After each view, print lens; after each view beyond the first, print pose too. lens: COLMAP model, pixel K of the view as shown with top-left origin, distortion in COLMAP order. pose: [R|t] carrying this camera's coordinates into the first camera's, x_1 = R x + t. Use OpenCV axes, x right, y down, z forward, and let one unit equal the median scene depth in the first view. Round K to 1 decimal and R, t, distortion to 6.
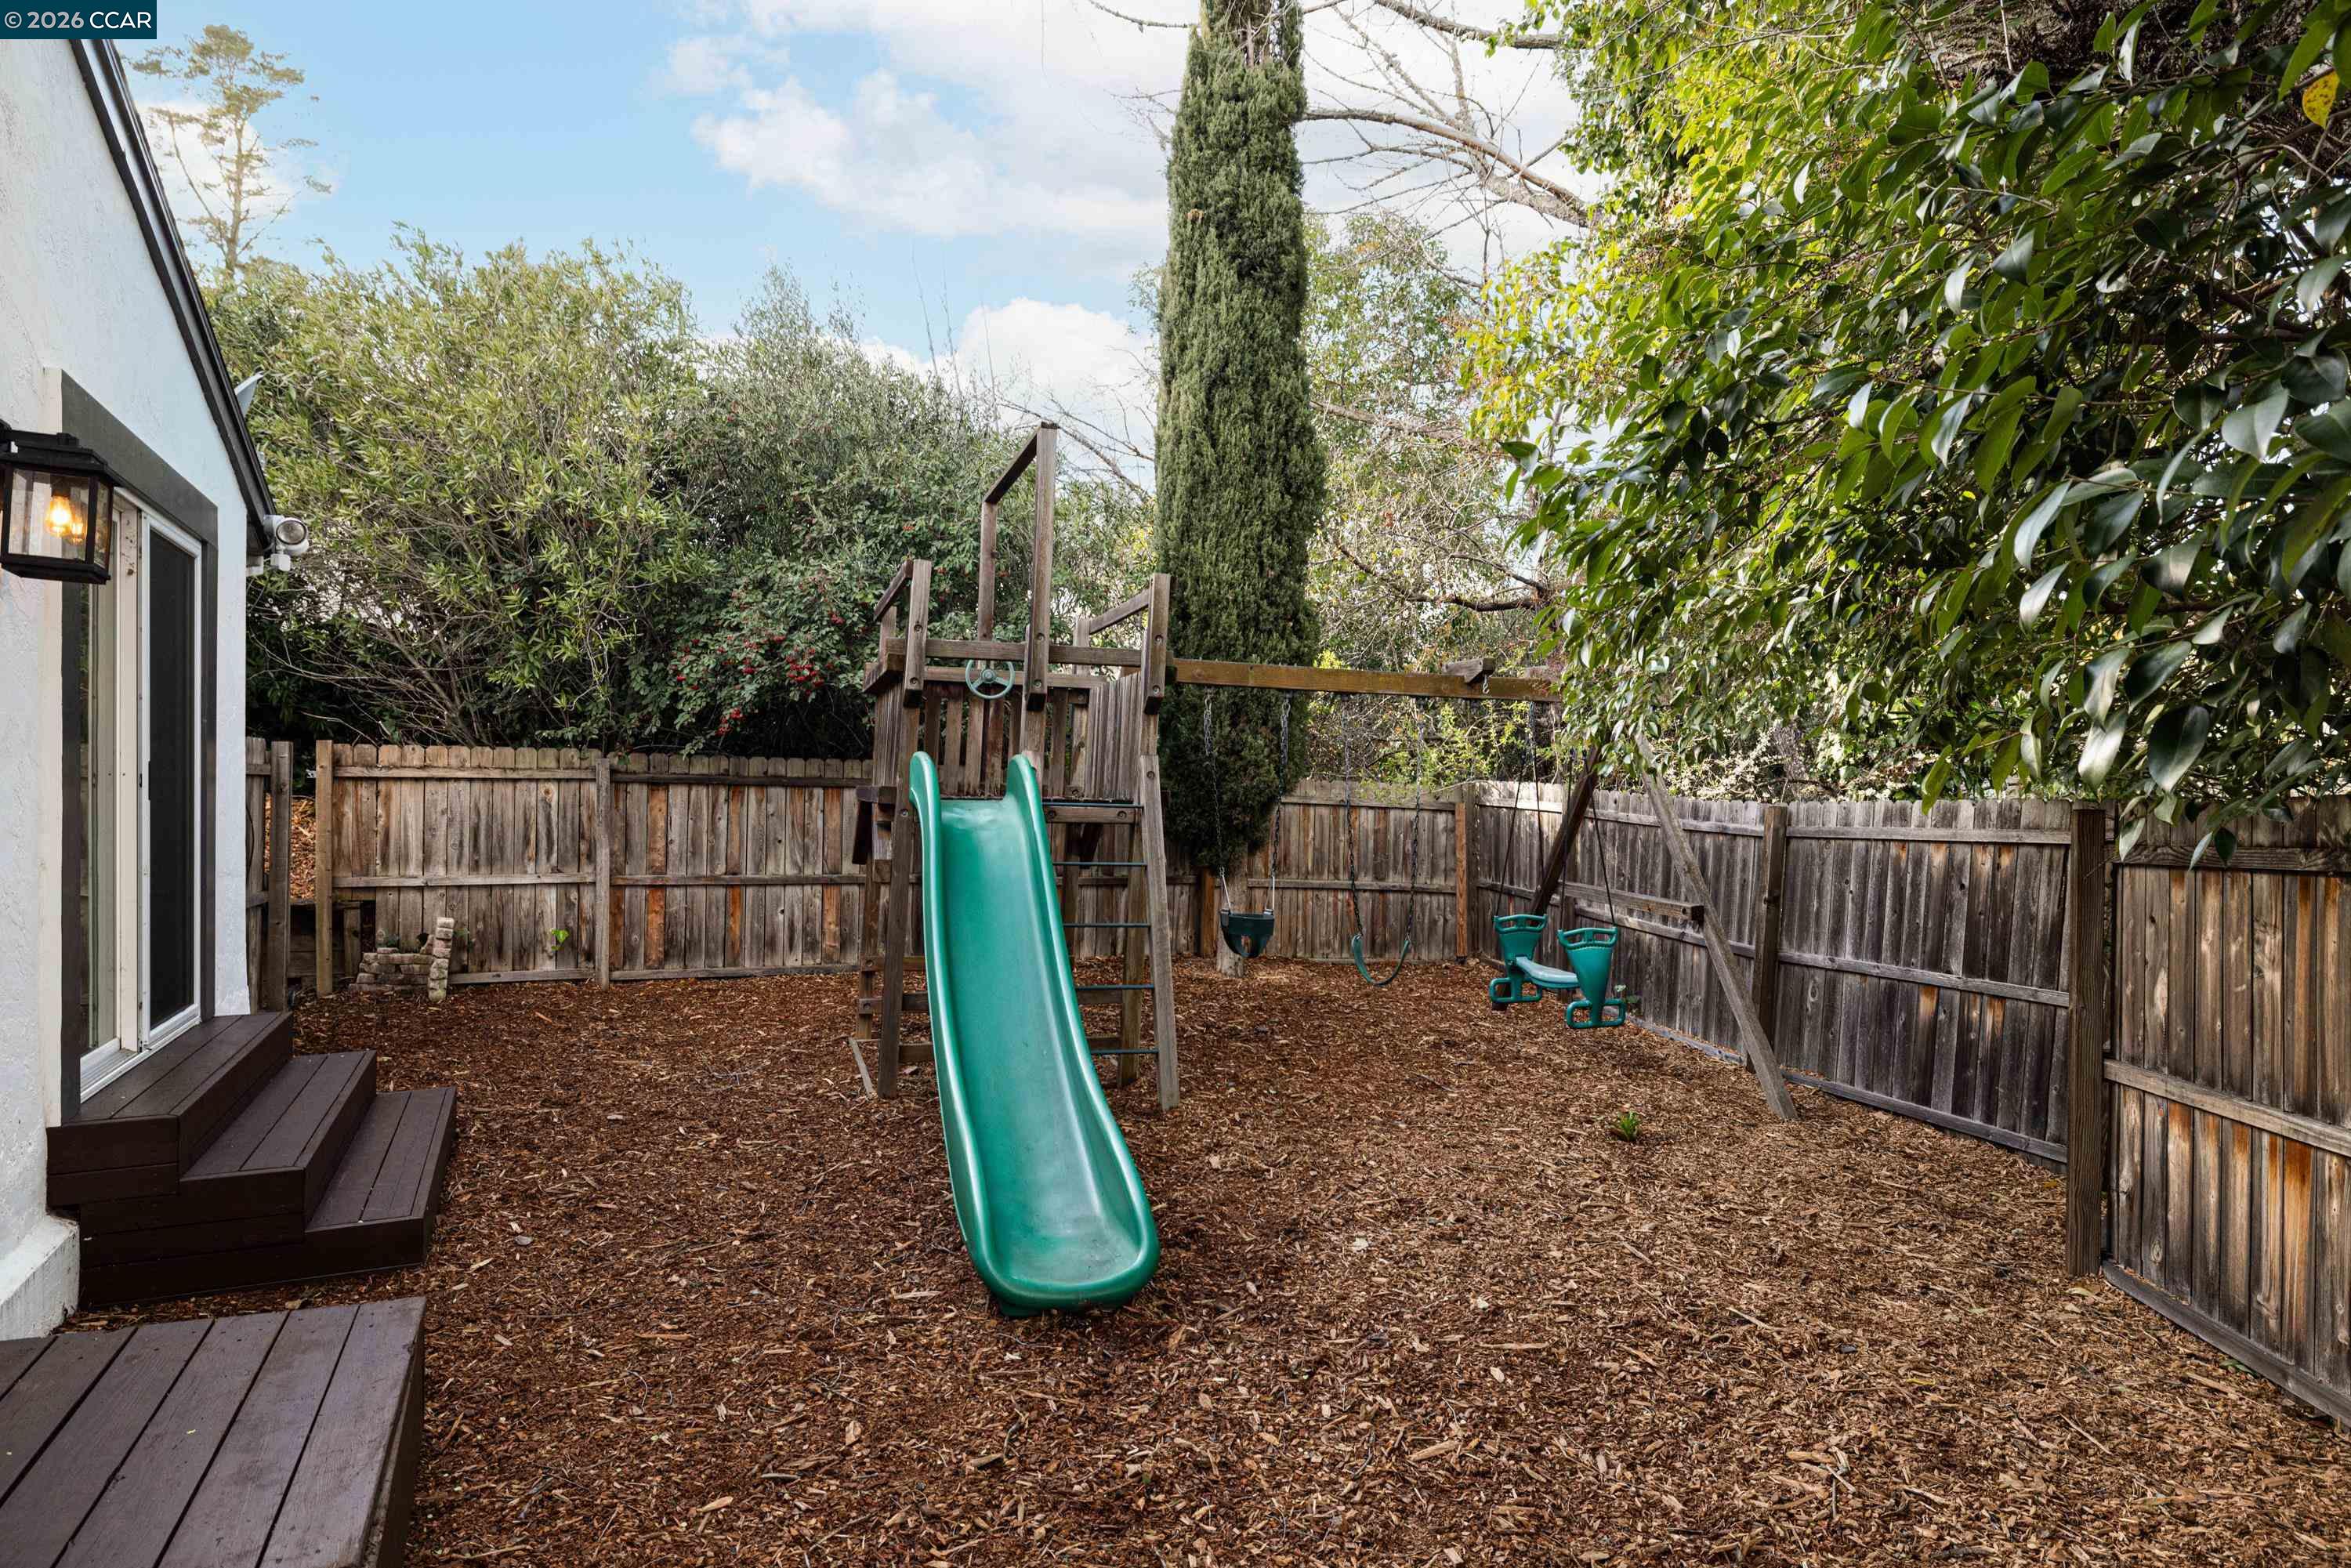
lens RADIAL K [[1398.4, 0, 1176.6], [0, 1398.4, 787.7], [0, 0, 1]] dist [-0.004970, 0.000417]
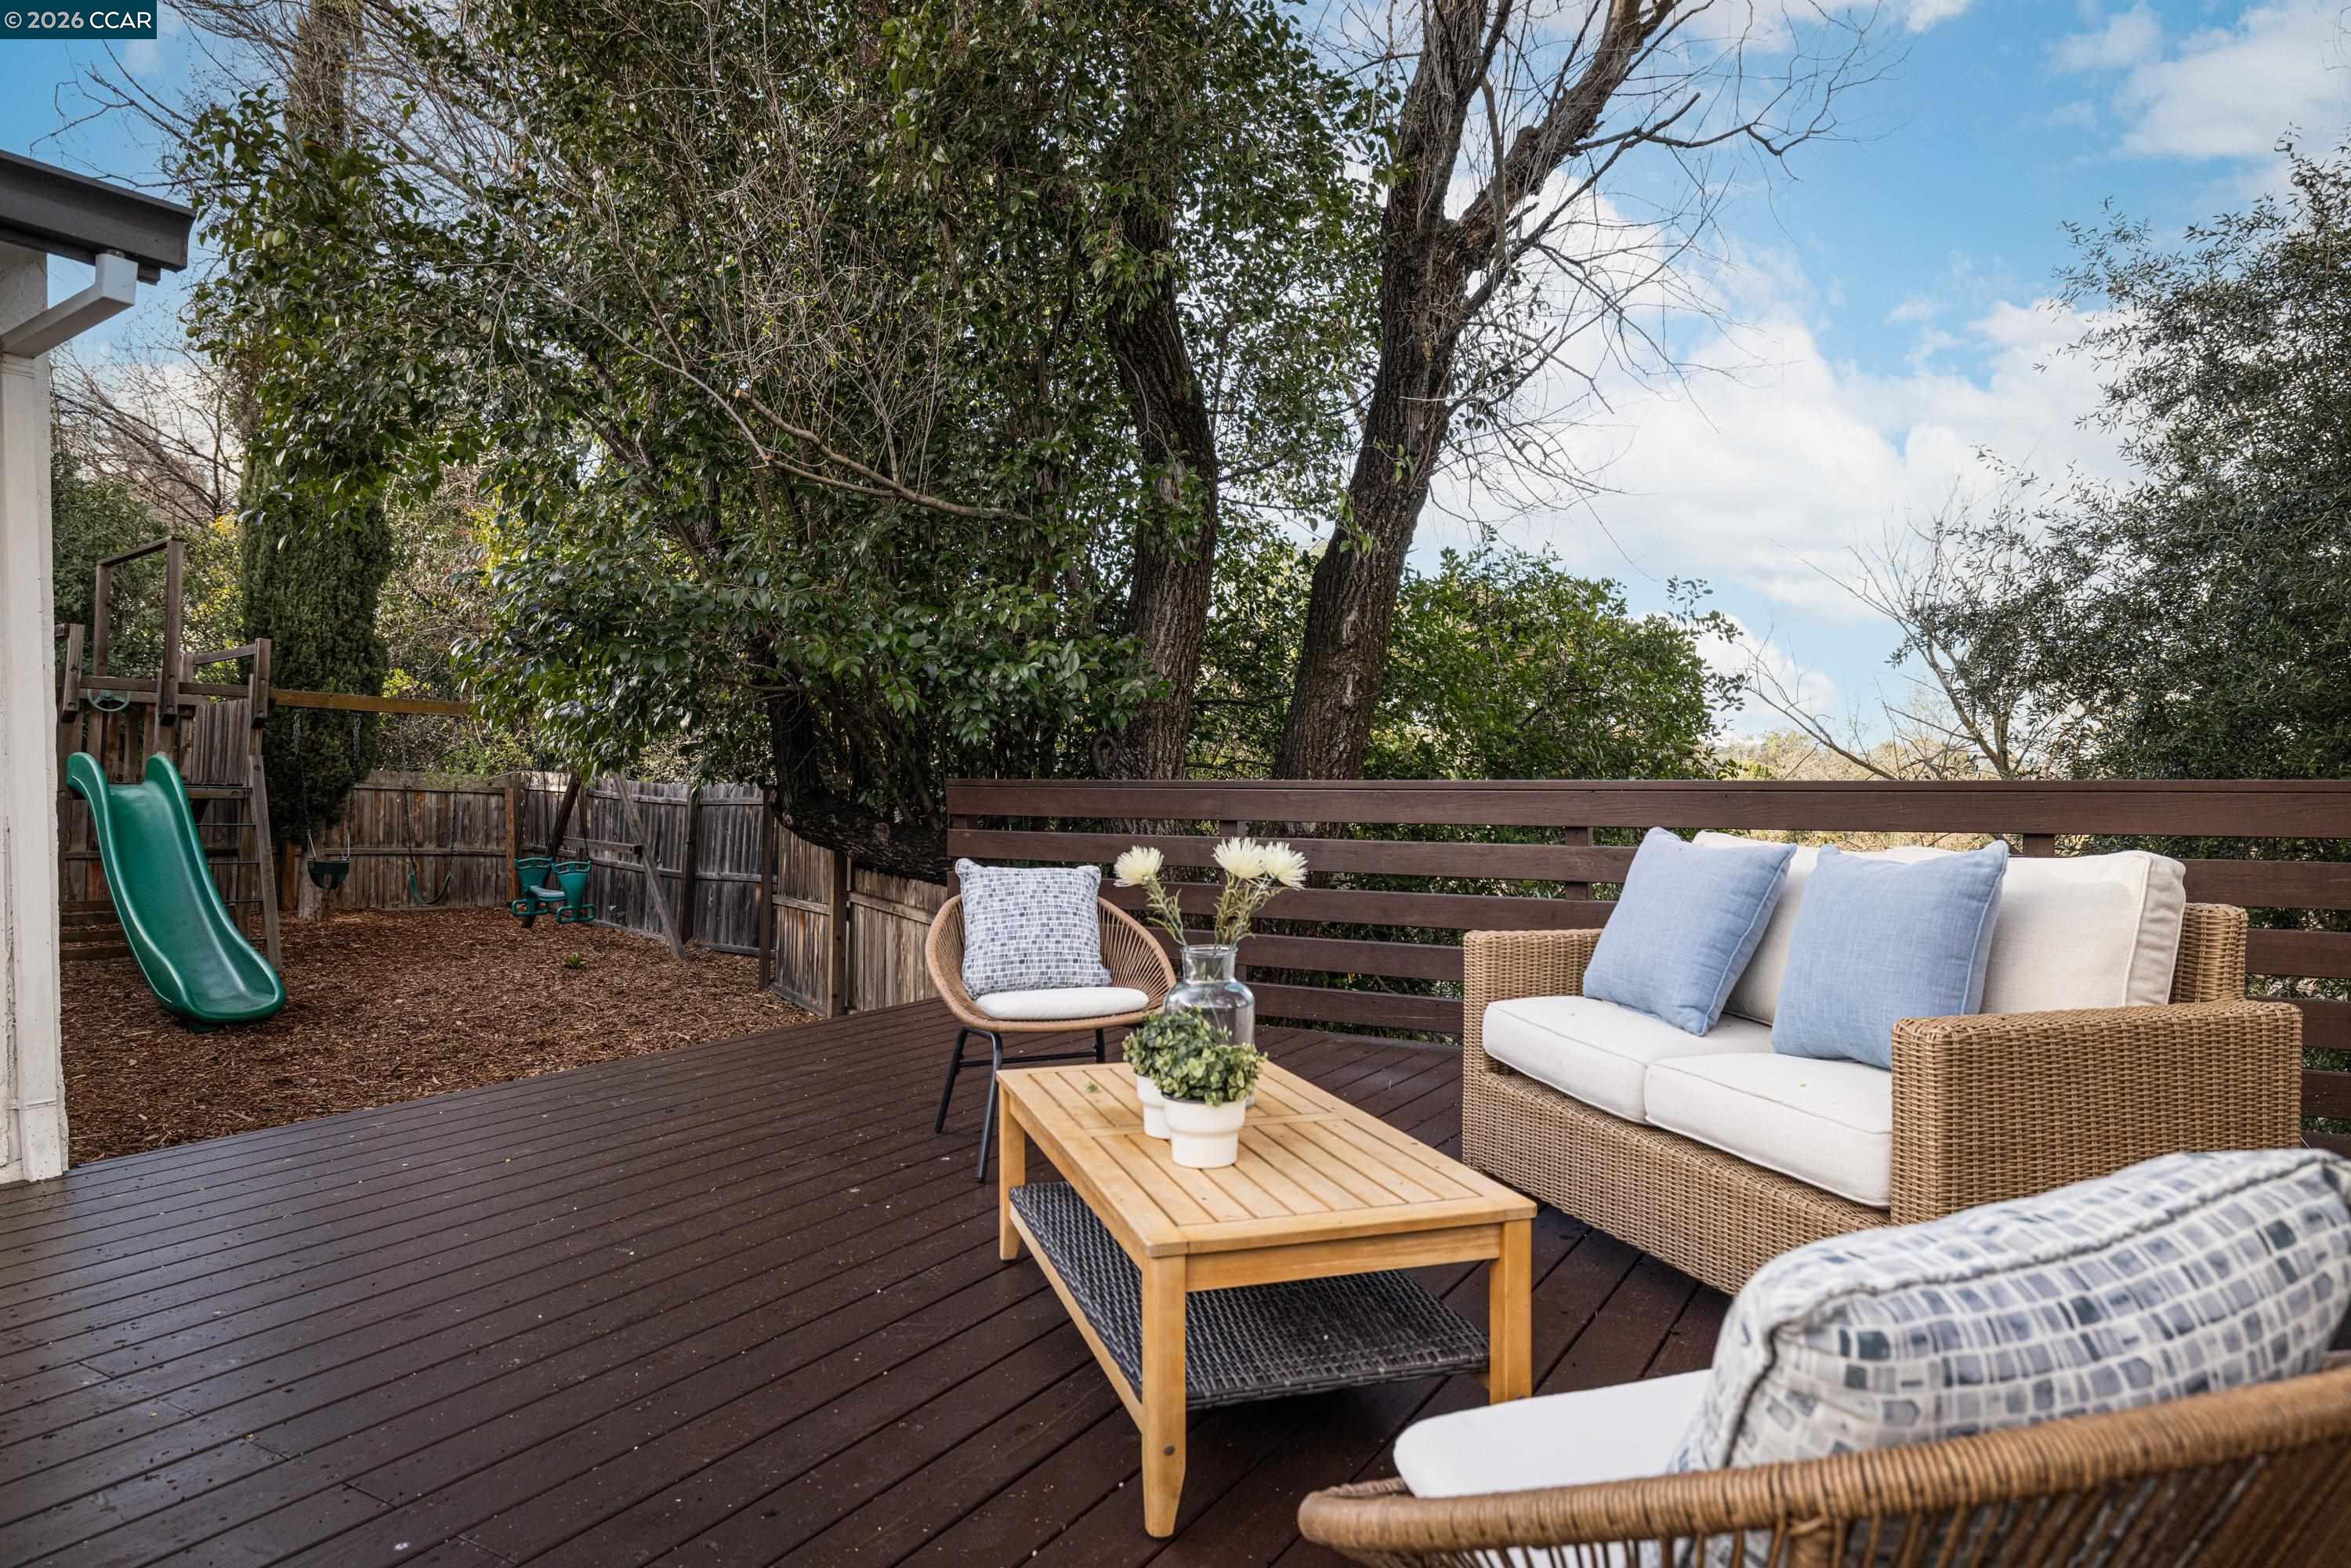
lens RADIAL K [[1398.4, 0, 1170.5], [0, 1398.4, 785.4], [0, 0, 1]] dist [-0.004970, 0.000417]
pose [[0.824331, -0.005180, 0.566084, -0.042371], [0.002186, 0.999980, 0.005968, 0.002430], [-0.566104, -0.003683, 0.824326, -0.604055]]
